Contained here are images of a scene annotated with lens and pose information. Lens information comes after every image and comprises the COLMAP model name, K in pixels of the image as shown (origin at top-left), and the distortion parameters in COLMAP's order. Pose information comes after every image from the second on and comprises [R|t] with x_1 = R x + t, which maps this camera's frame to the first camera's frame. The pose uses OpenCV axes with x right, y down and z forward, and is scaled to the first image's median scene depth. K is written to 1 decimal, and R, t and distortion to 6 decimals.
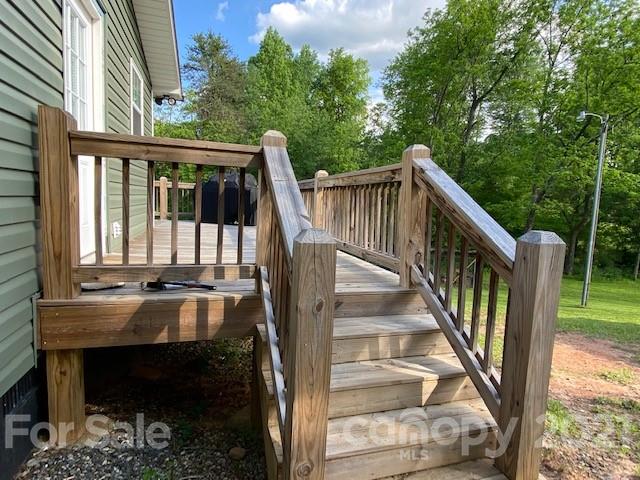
lens RADIAL K [[358.5, 0, 320.0], [0, 358.5, 240.0], [0, 0, 1]] dist [-0.000316, -0.009088]
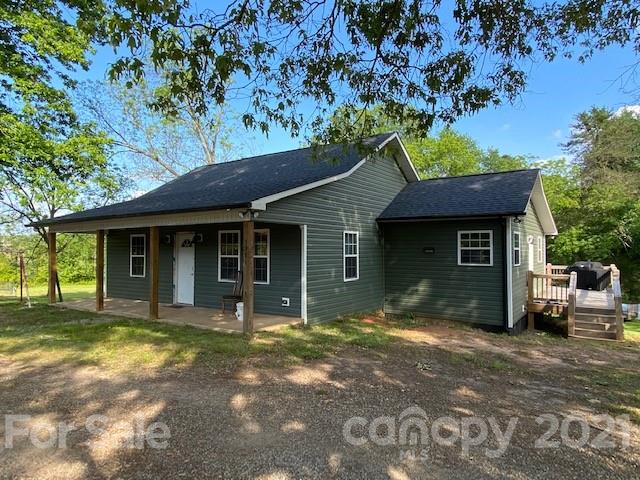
lens RADIAL K [[394.1, 0, 321.2], [0, 394.1, 239.3], [0, 0, 1]] dist [-0.003152, -0.004305]
pose [[0.595362, -0.051853, -0.801783, 2.143325], [-0.066048, 0.991379, -0.113159, 0.080049], [0.800738, 0.120327, 0.586804, -4.949854]]
